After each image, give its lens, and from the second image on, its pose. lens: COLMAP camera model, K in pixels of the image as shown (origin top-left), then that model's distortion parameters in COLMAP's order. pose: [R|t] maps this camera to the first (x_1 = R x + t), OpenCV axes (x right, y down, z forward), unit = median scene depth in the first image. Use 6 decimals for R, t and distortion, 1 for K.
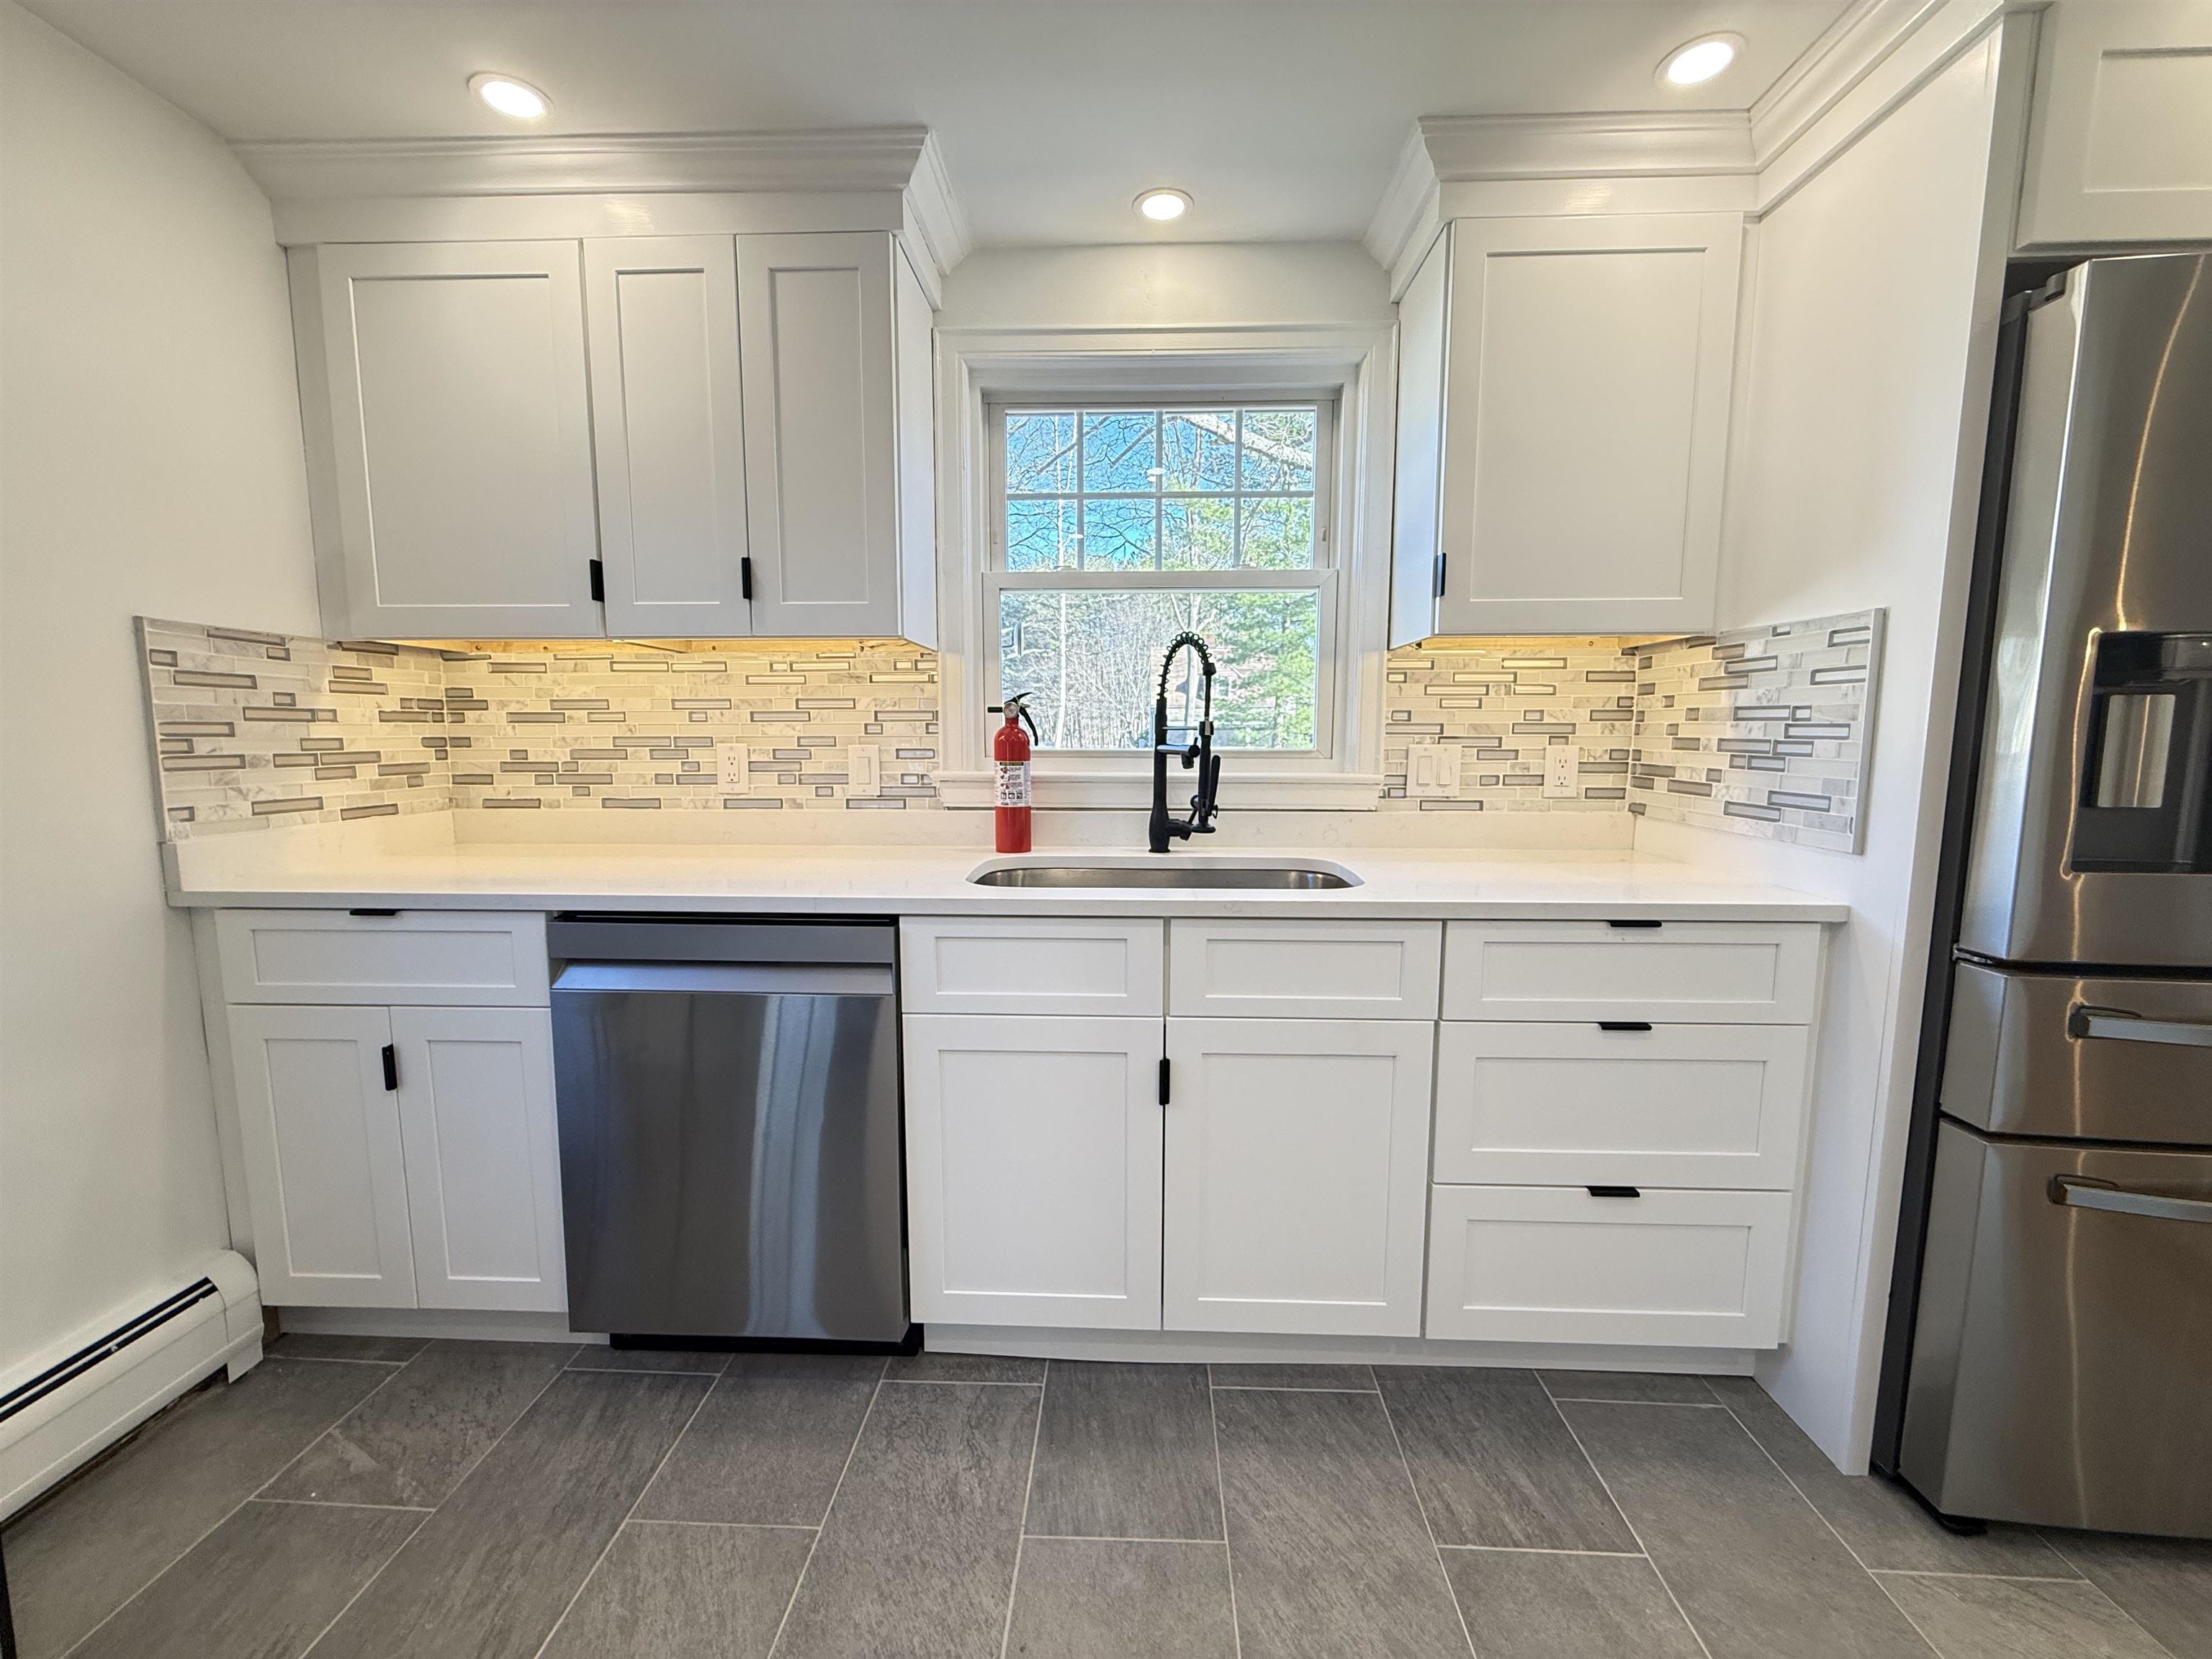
lens RADIAL K [[879.6, 0, 1104.4], [0, 879.6, 832.2], [0, 0, 1]] dist [-0.000539, -0.000009]
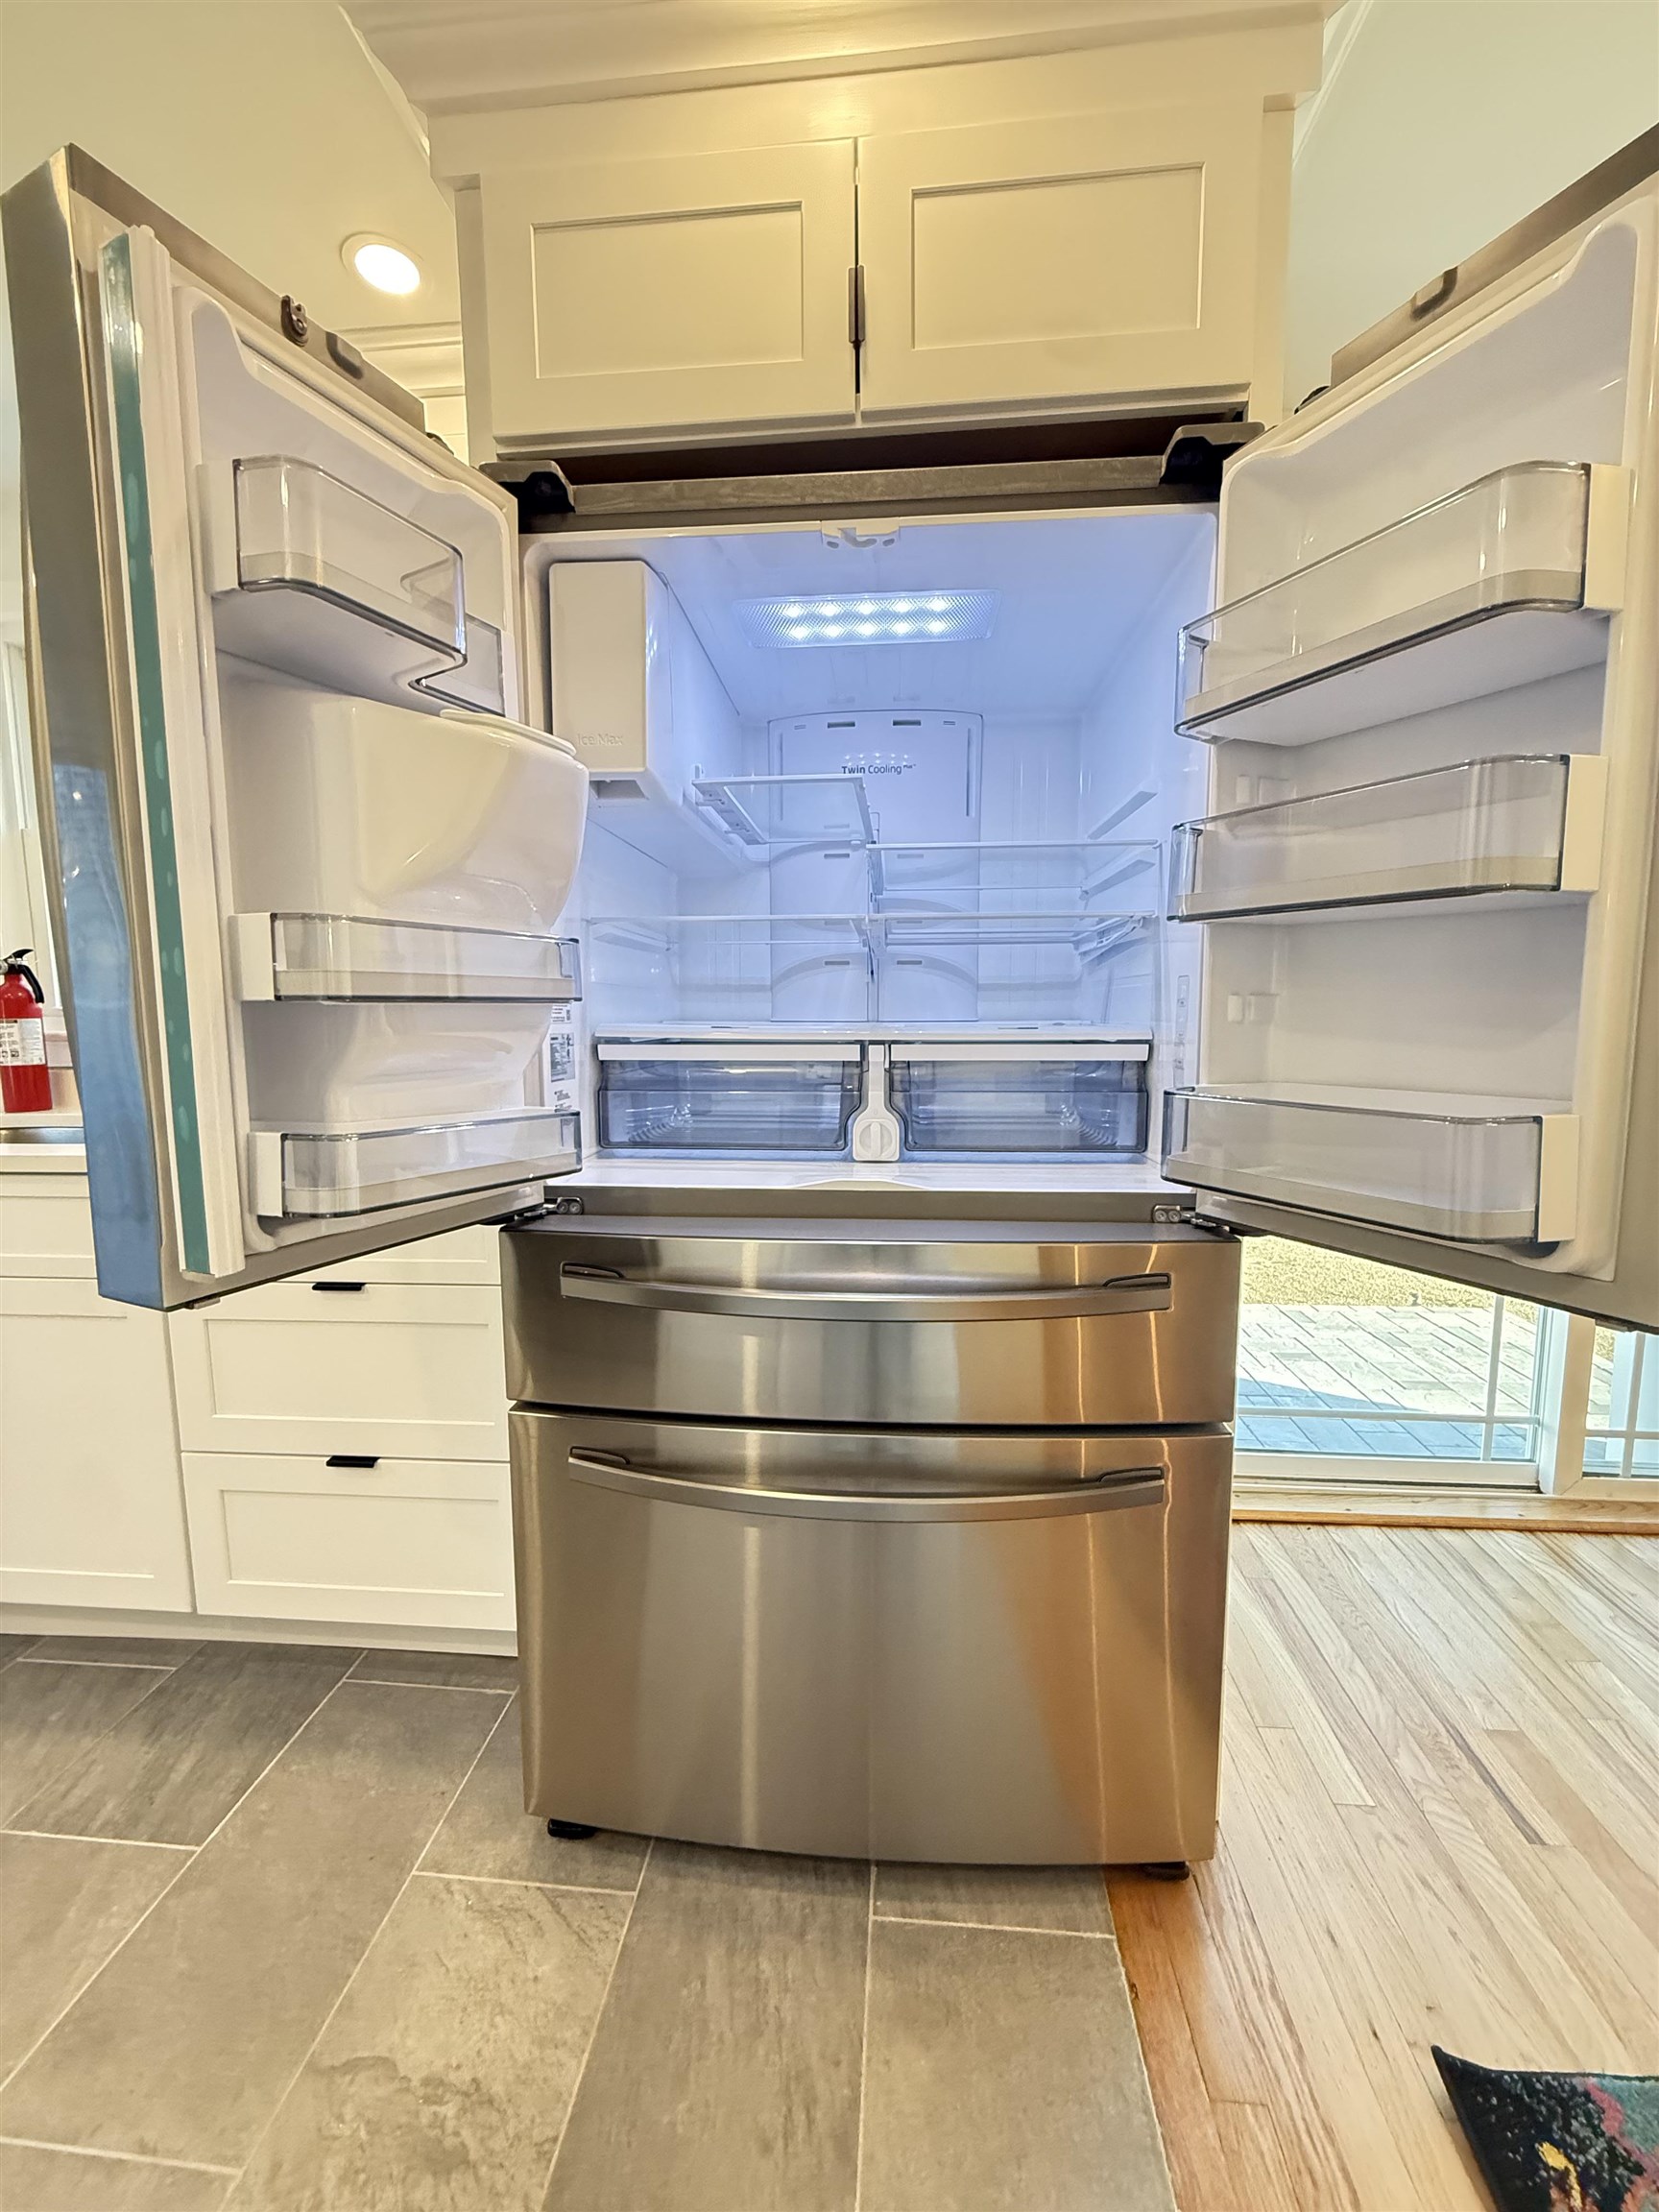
lens RADIAL K [[879.6, 0, 823.3], [0, 879.6, 1099.1], [0, 0, 1]] dist [-0.000539, -0.000009]
pose [[0.998961, -0.006621, -0.045099, 1.102484], [0.006381, 0.999965, -0.005474, 0.025708], [0.045134, 0.005181, 0.998968, 0.072299]]
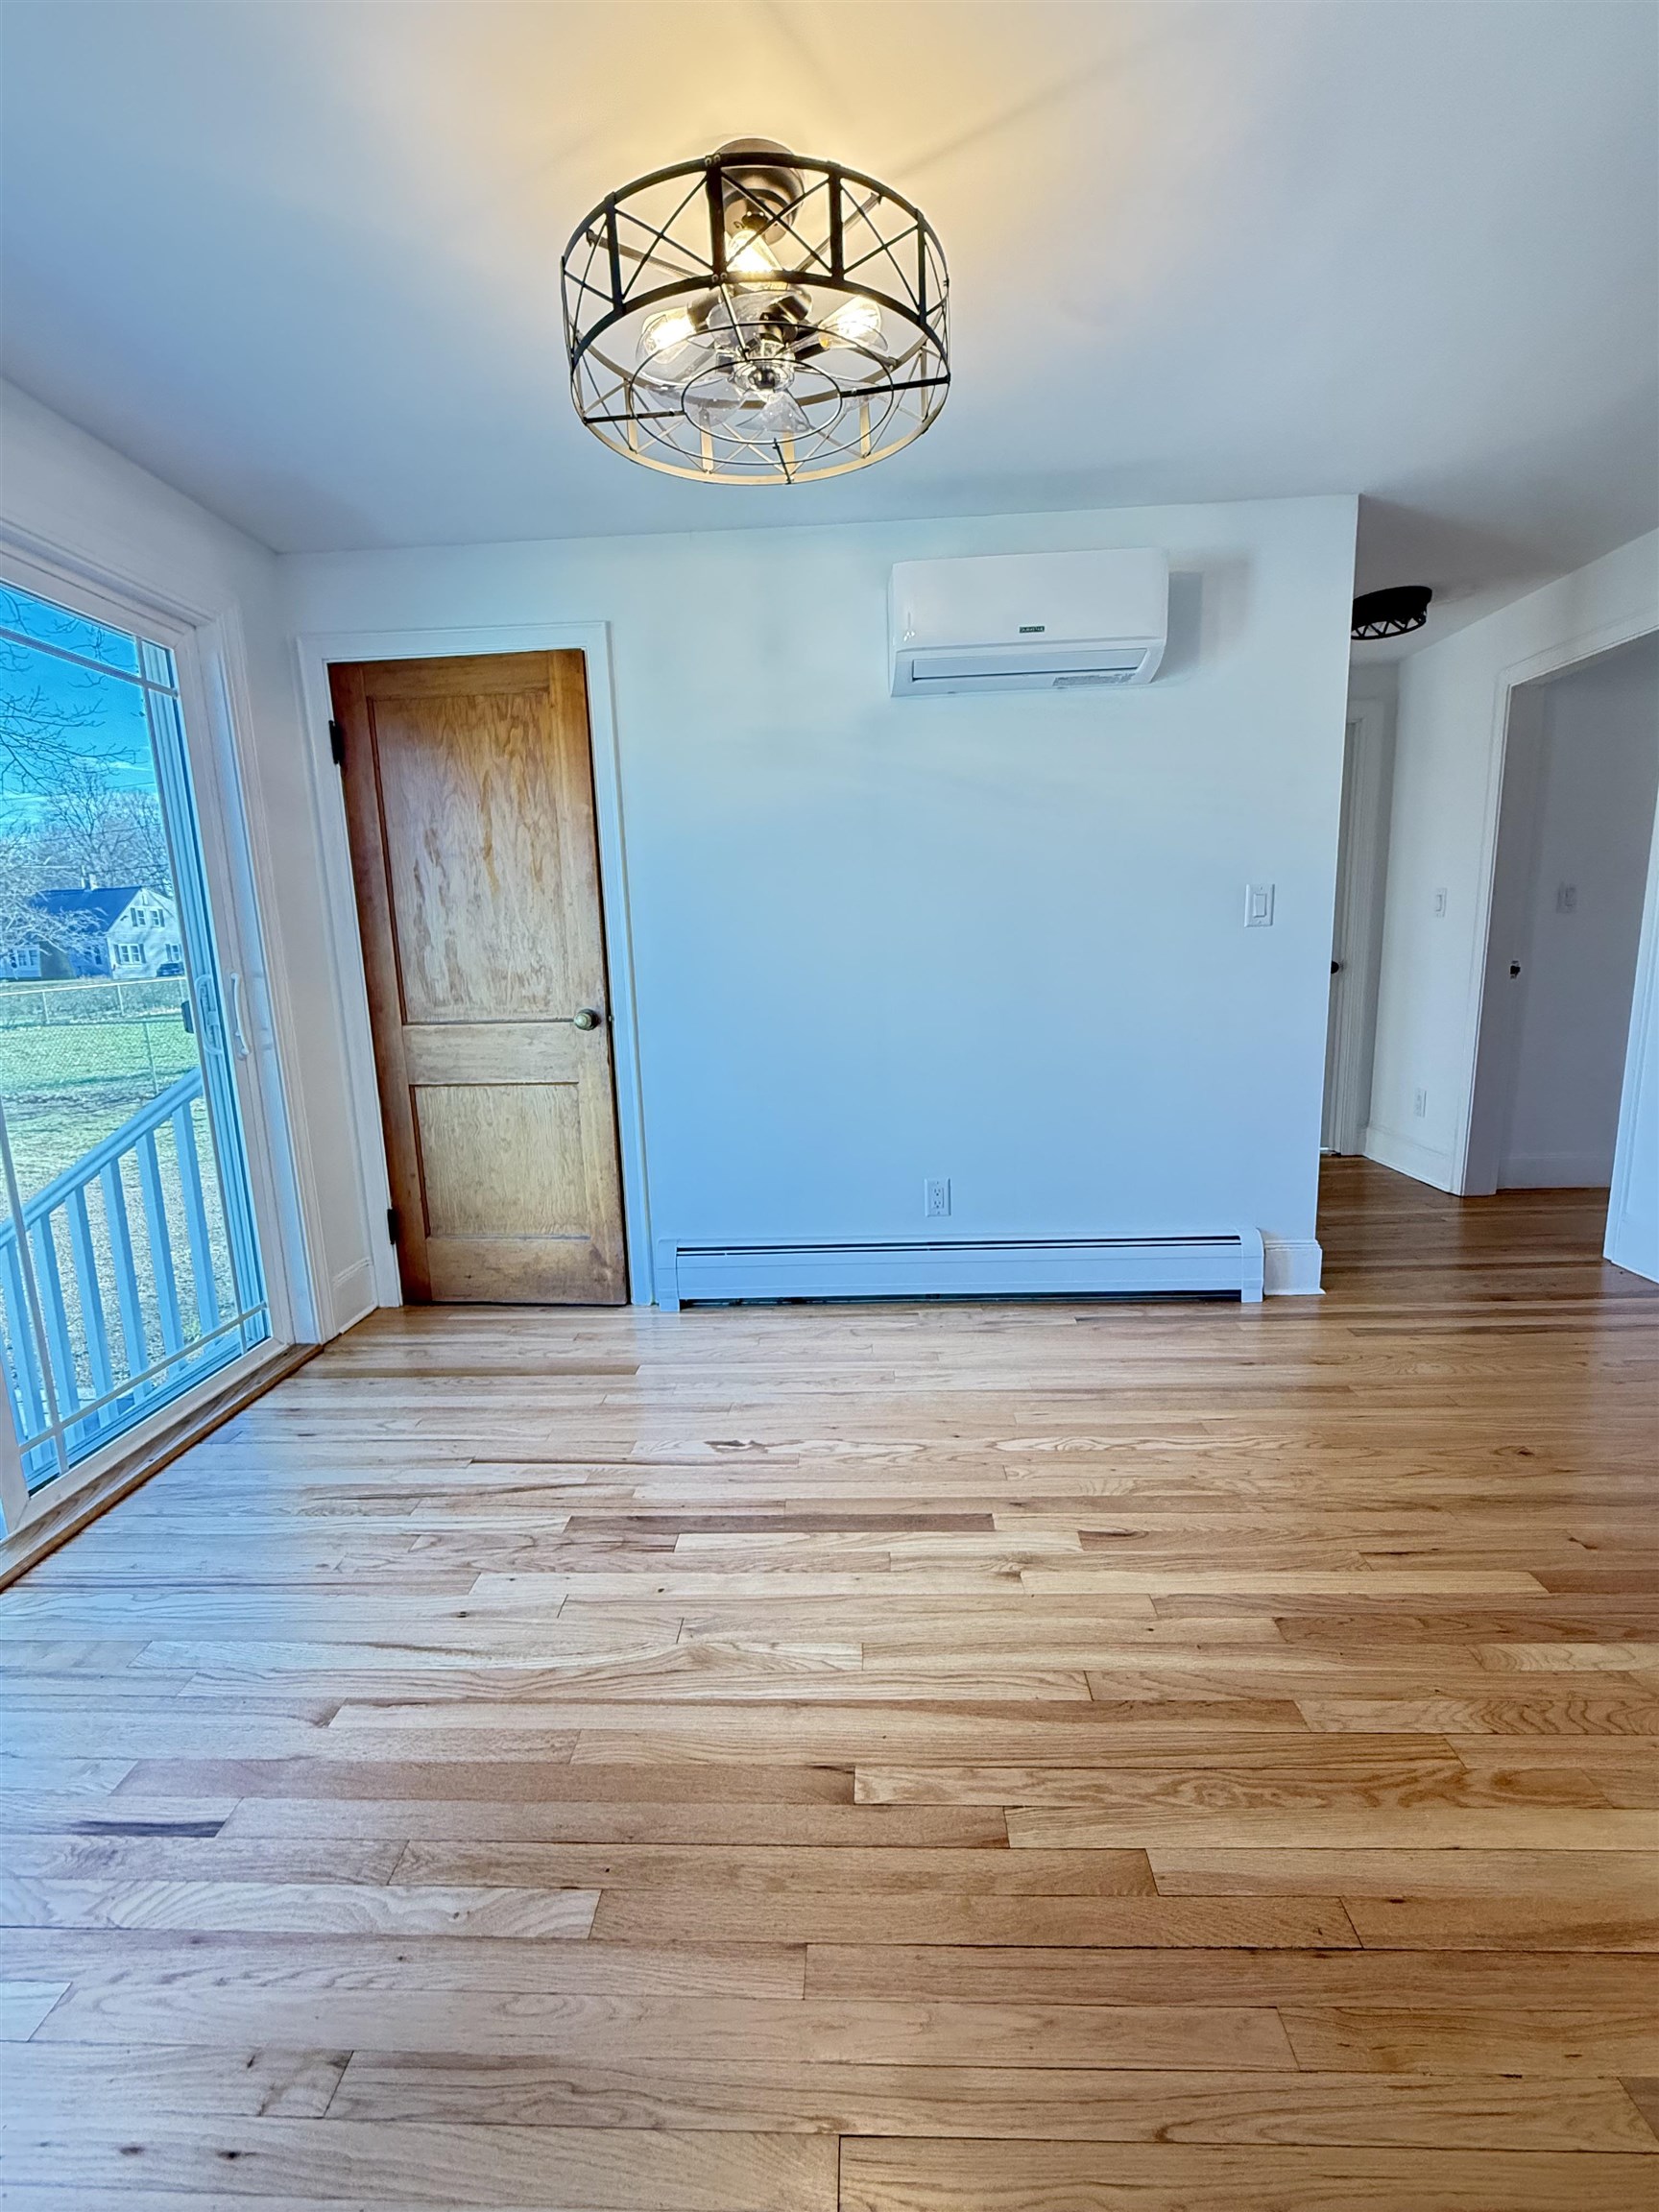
lens RADIAL K [[933.6, 0, 832.1], [0, 933.6, 1103.7], [0, 0, 1]] dist [0.001838, -0.000426]
pose [[-0.005546, -0.173169, 0.984877, 0.995120], [0.147743, 0.973941, 0.172078, 0.006063], [-0.989010, 0.146463, 0.020183, 0.247371]]
